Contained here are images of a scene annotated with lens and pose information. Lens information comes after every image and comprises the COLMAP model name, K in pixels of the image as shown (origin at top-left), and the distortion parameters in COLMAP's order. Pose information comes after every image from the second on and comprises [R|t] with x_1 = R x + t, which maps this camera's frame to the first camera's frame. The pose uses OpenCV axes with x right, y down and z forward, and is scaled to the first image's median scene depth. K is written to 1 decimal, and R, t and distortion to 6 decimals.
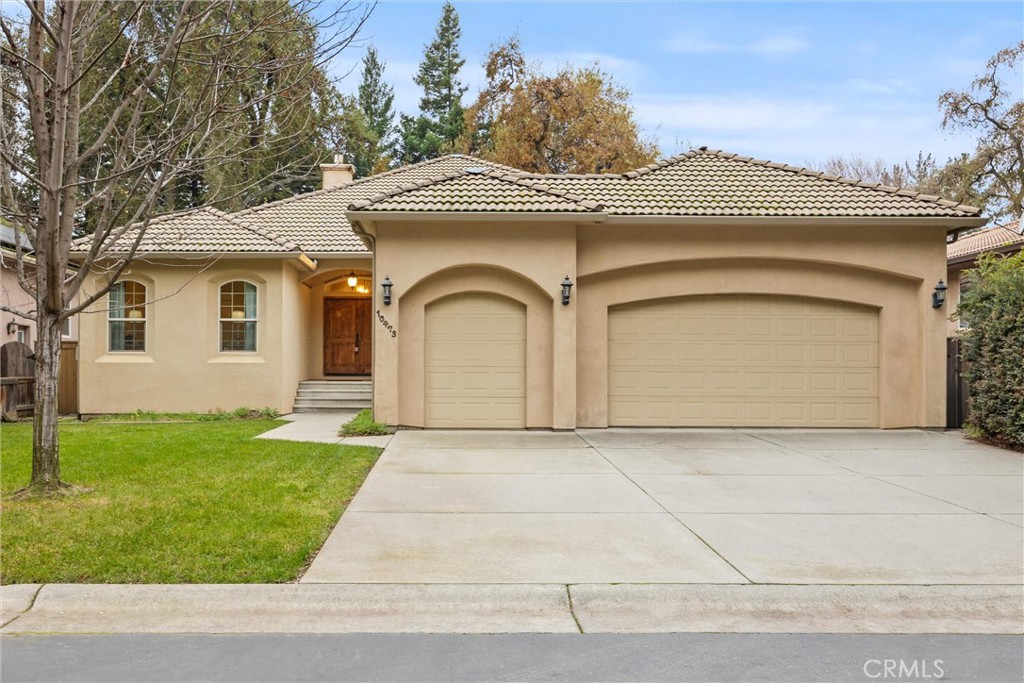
lens RADIAL K [[966.1, 0, 502.7], [0, 966.1, 364.7], [0, 0, 1]] dist [-0.023841, 0.000000]
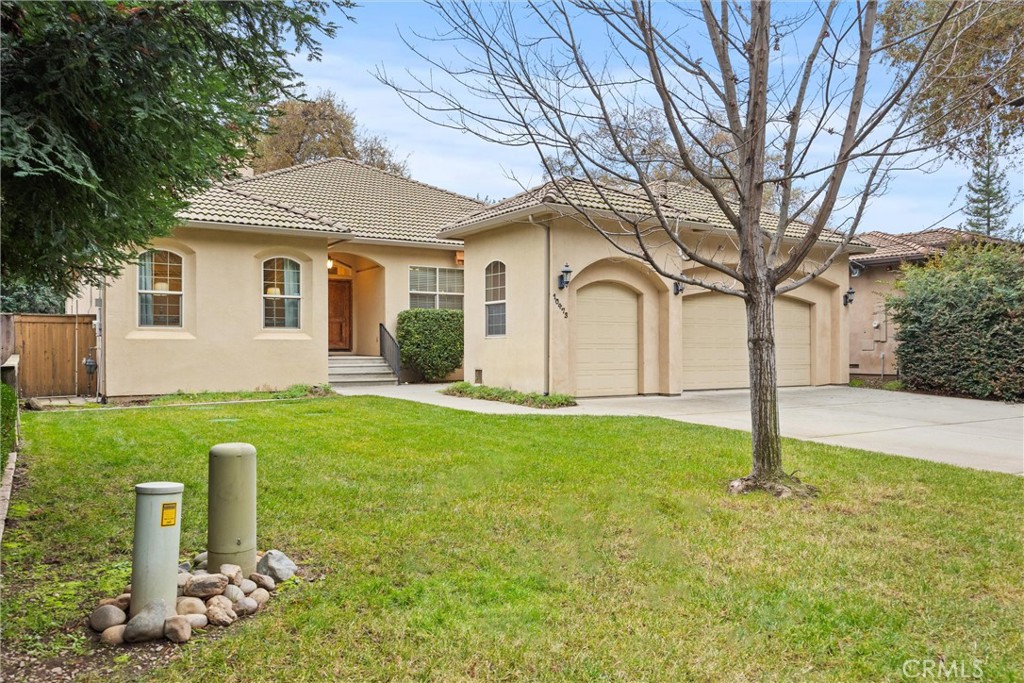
lens RADIAL K [[706.2, 0, 506.9], [0, 706.2, 345.8], [0, 0, 1]] dist [-0.002651, 0.000887]
pose [[0.860492, -0.002077, 0.509460, -0.447073], [-0.002963, 0.999954, 0.009081, -0.002652], [-0.509455, -0.009324, 0.860447, 0.249198]]
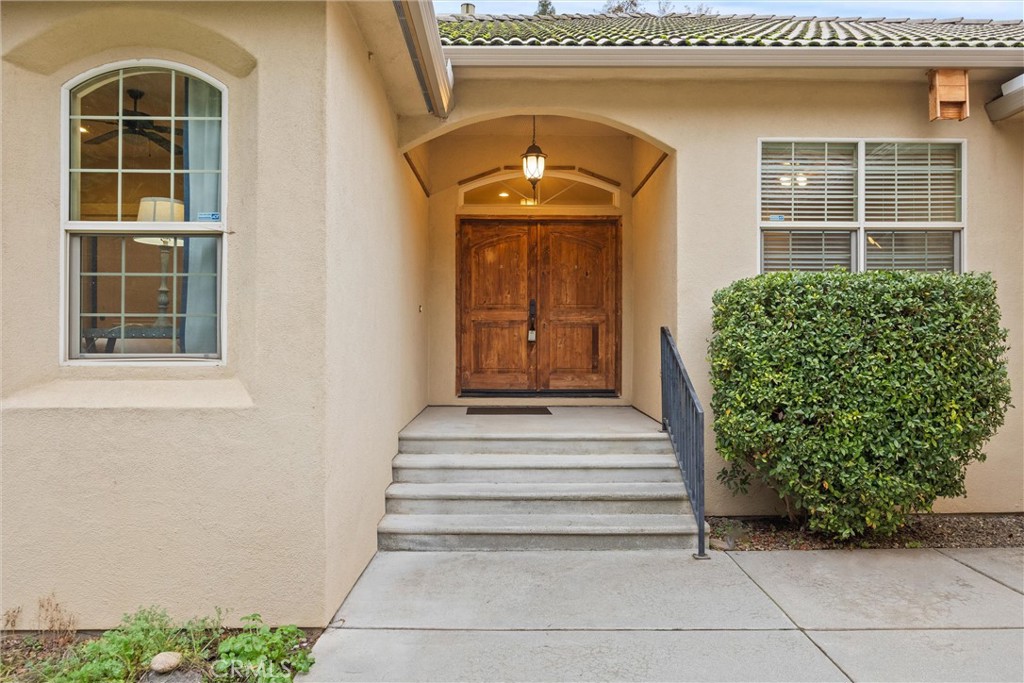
lens RADIAL K [[670.1, 0, 533.1], [0, 670.1, 342.8], [0, 0, 1]] dist [0.002819, -0.002340]
pose [[0.999817, 0.000418, -0.019123, -0.173968], [-0.000206, 0.999938, 0.011108, -0.019396], [0.019126, -0.011102, 0.999755, 0.833495]]
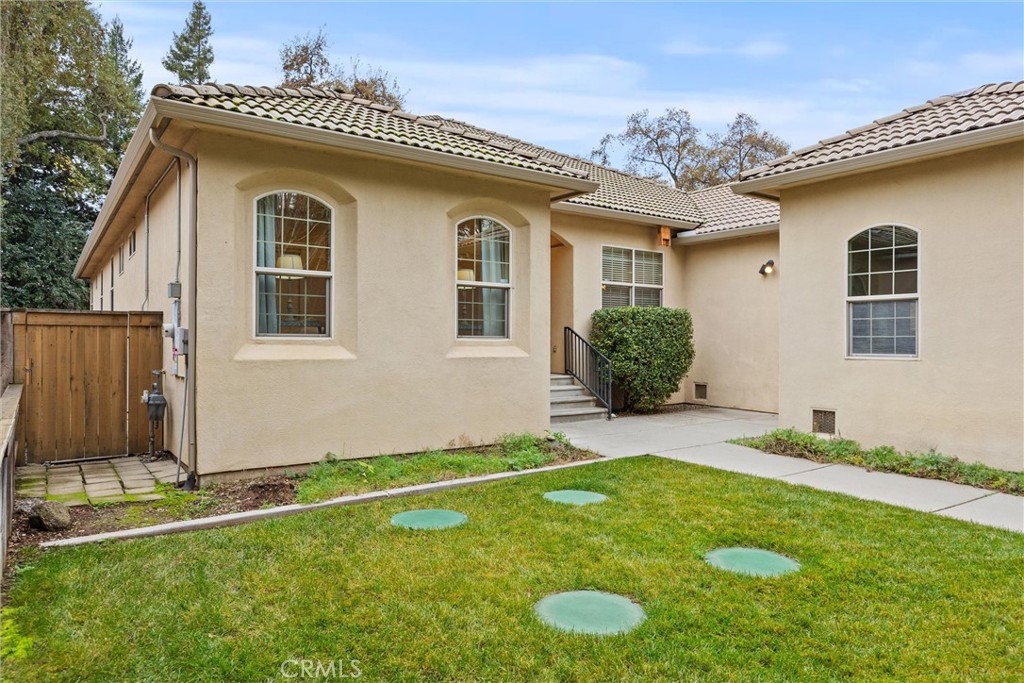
lens RADIAL K [[633.8, 0, 518.6], [0, 633.8, 342.1], [0, 0, 1]] dist [-0.008776, 0.001312]
pose [[0.834691, 0.001823, 0.550715, -0.470794], [-0.010448, 0.999867, 0.012526, -0.016027], [-0.550619, -0.016209, 0.834599, 0.662936]]
